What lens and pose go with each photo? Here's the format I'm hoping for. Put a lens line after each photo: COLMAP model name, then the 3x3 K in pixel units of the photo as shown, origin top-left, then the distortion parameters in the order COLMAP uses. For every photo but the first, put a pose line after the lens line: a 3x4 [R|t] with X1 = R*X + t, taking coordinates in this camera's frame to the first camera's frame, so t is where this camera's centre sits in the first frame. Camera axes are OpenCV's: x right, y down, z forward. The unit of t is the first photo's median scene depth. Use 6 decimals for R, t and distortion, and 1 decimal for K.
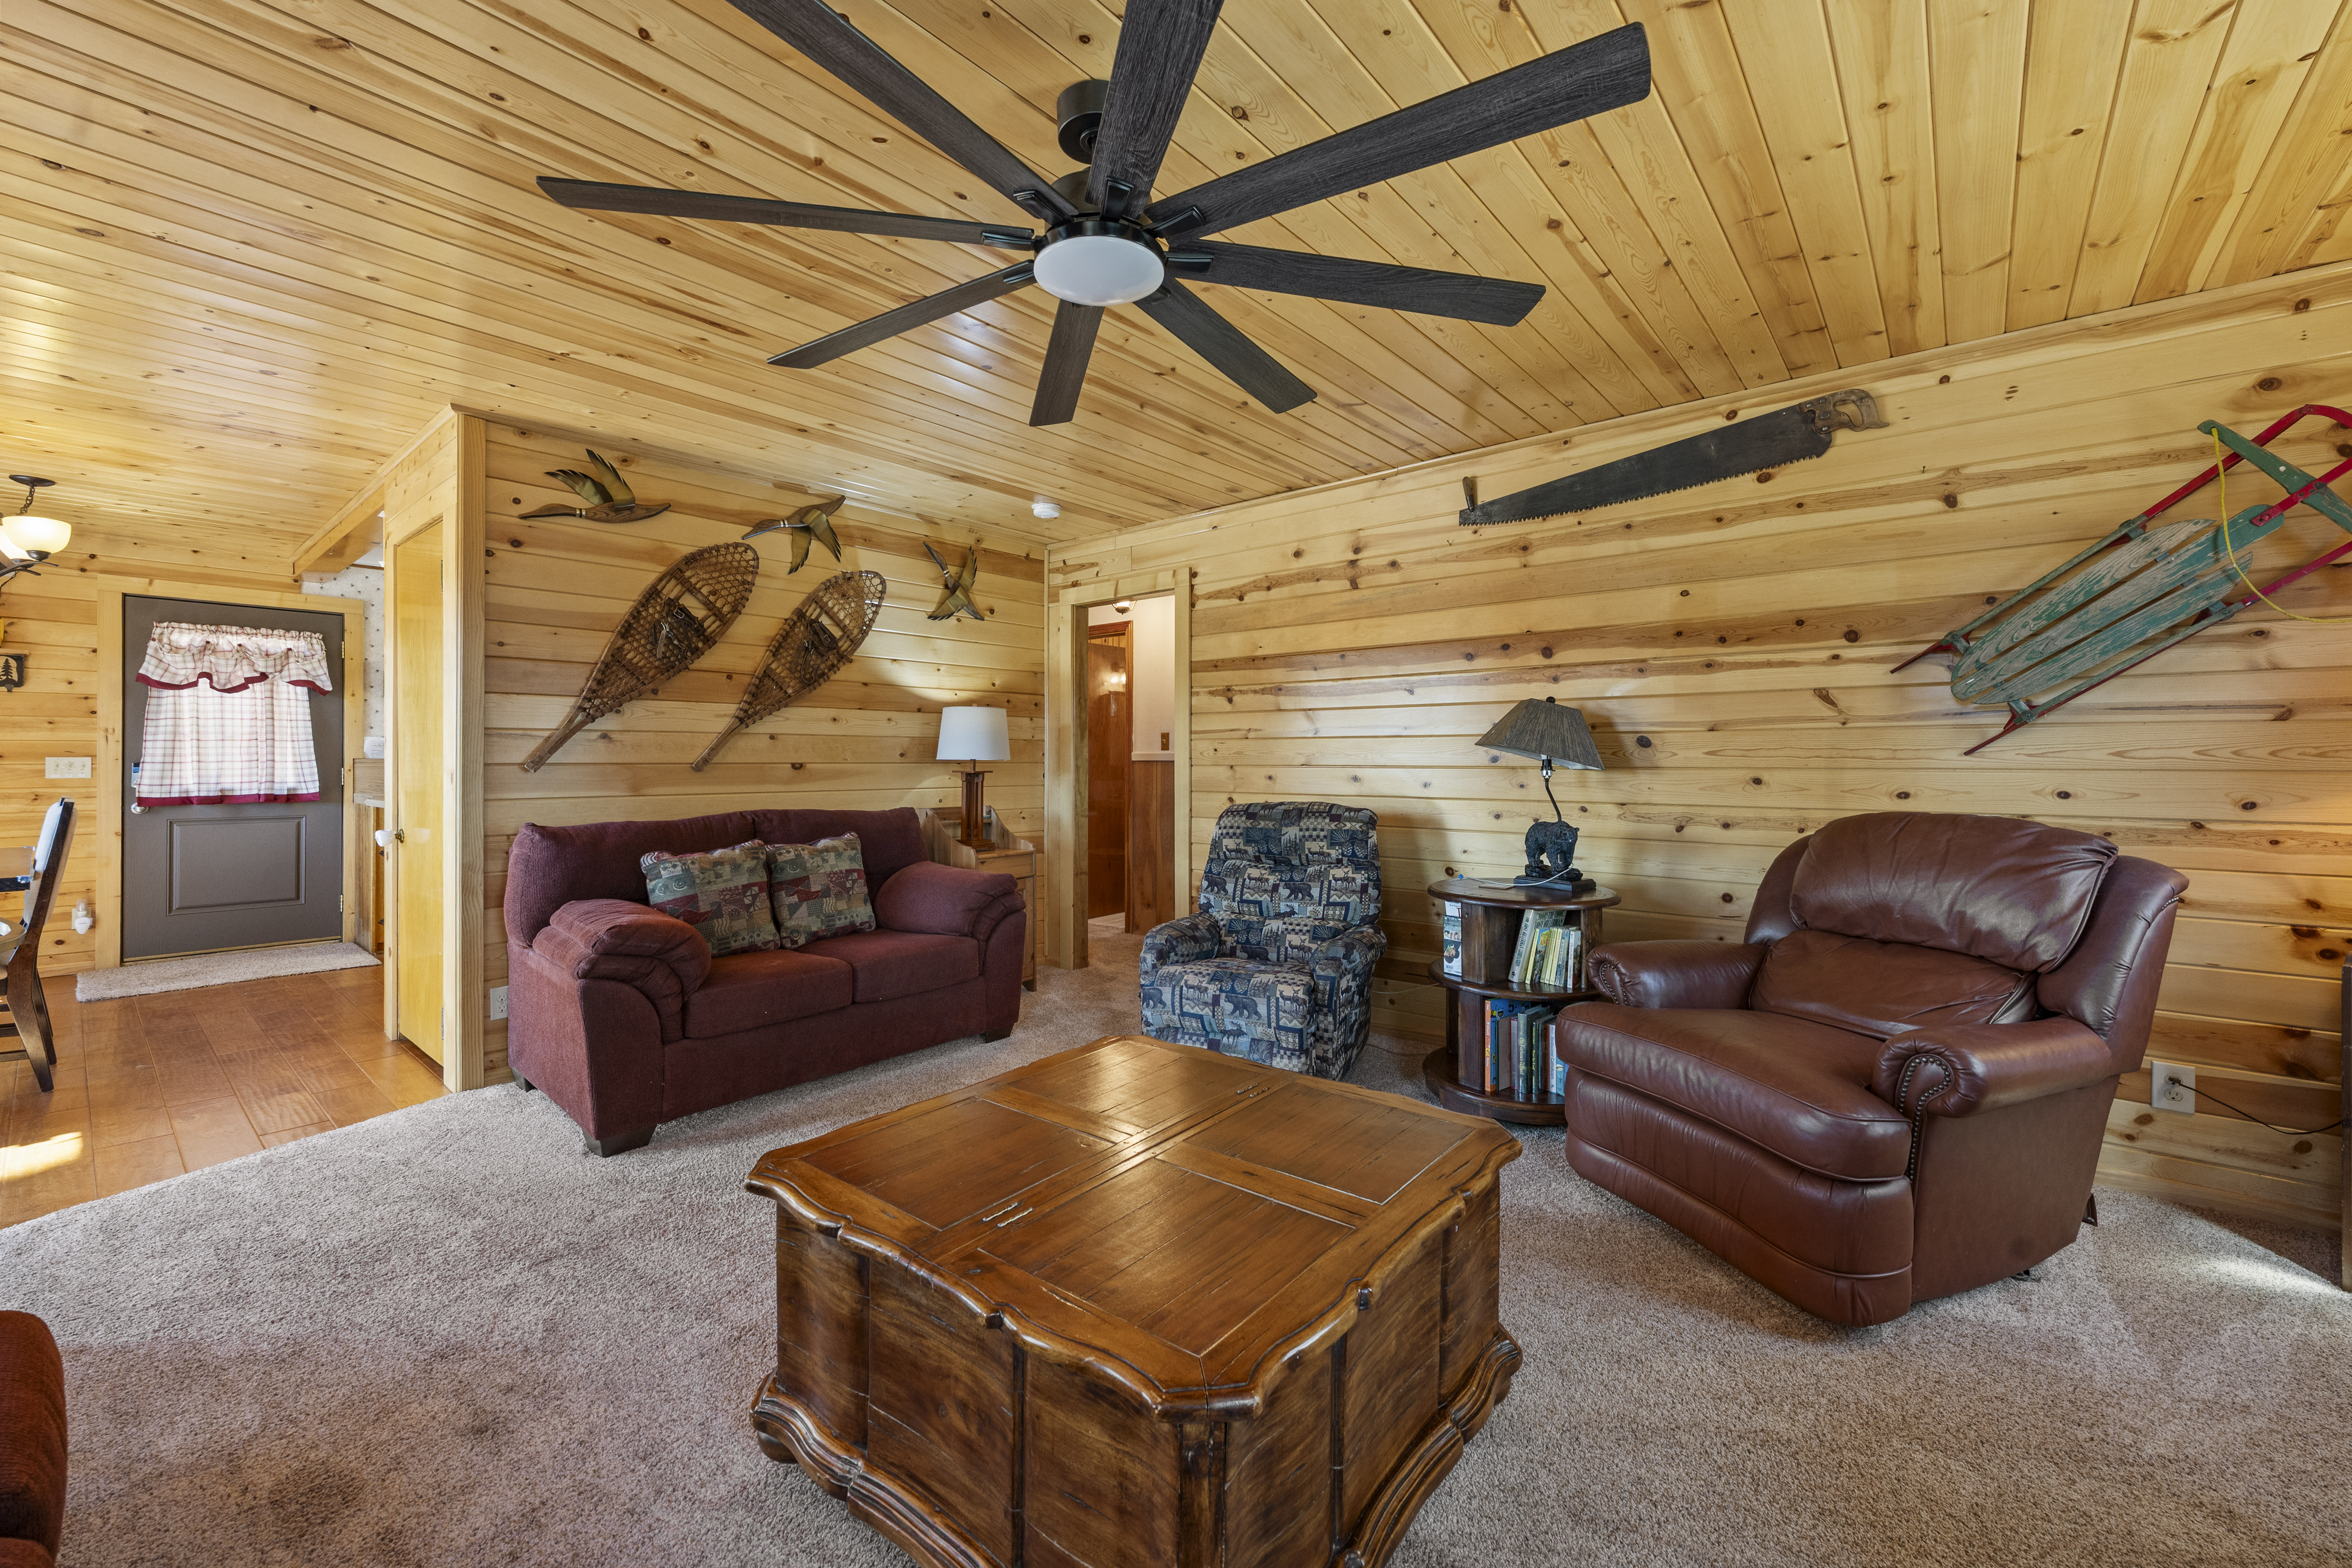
lens RADIAL K [[949.9, 0, 1168.1], [0, 949.9, 760.9], [0, 0, 1]] dist [-0.000563, 0.000217]
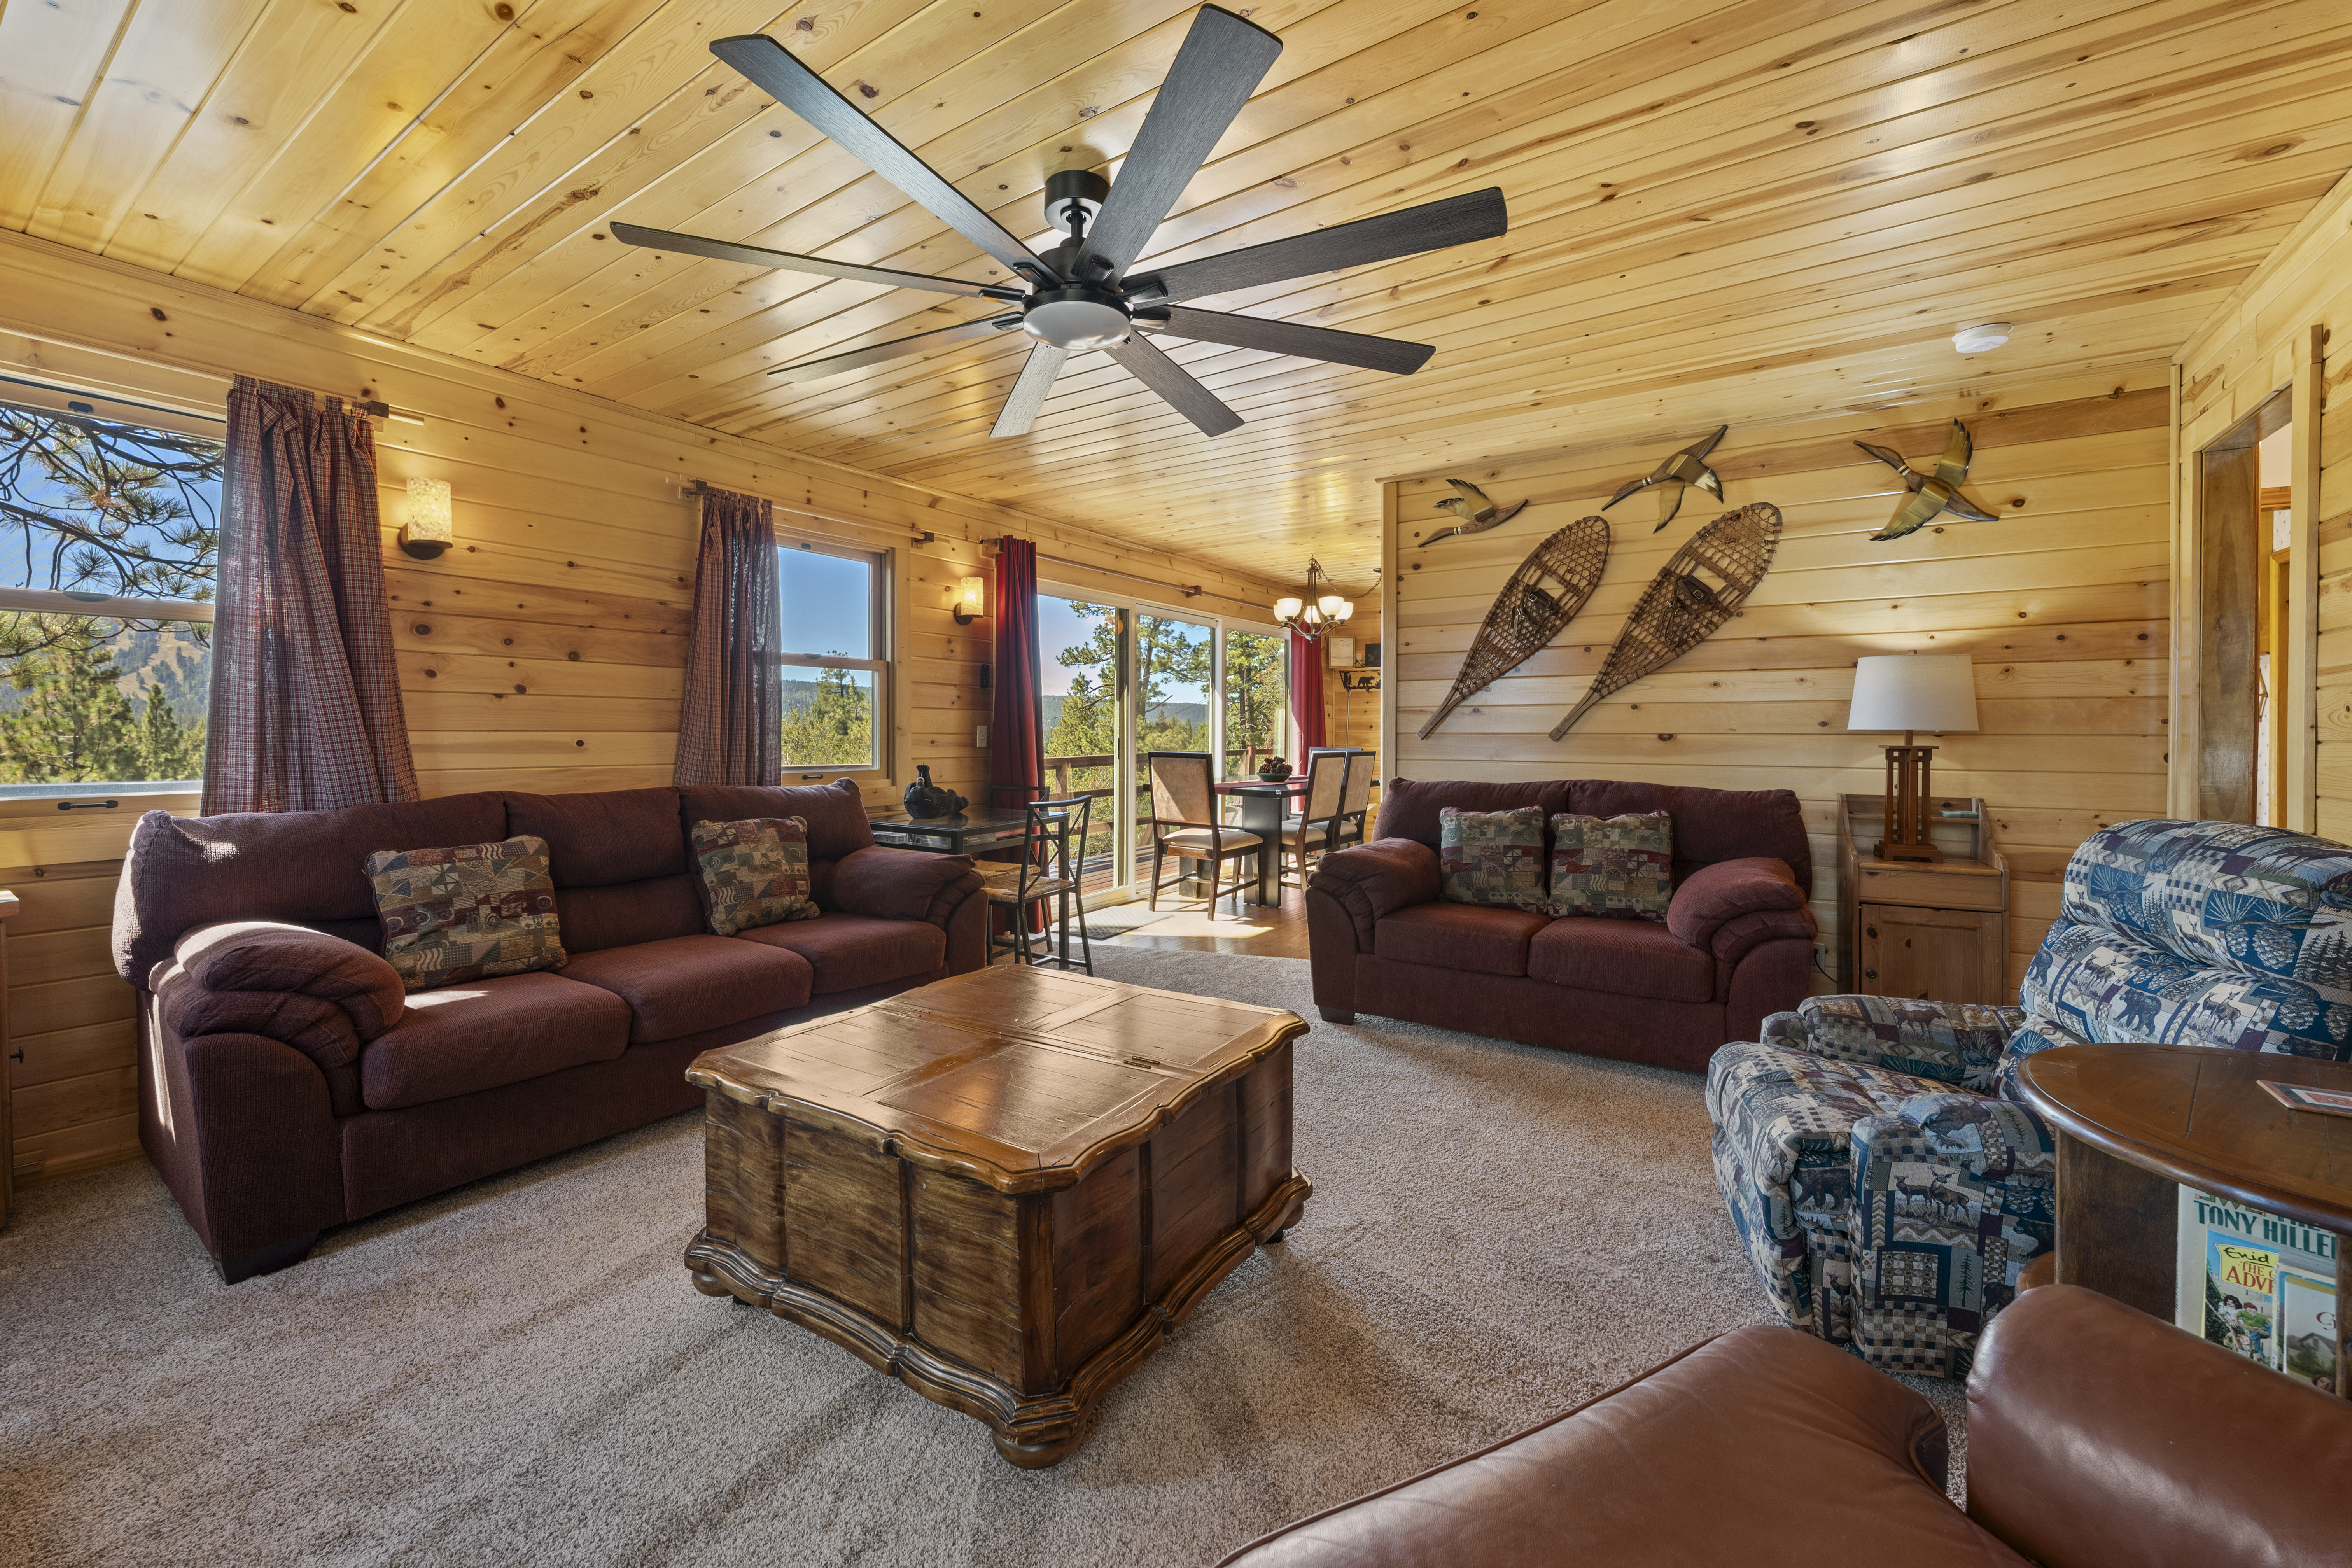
lens RADIAL K [[949.9, 0, 1164.8], [0, 949.9, 740.2], [0, 0, 1]] dist [-0.000563, 0.000217]
pose [[0.093987, 0.009756, -0.995526, 0.533187], [-0.002850, 0.999951, 0.009531, 0.001242], [0.995569, 0.001942, 0.094011, 0.462852]]
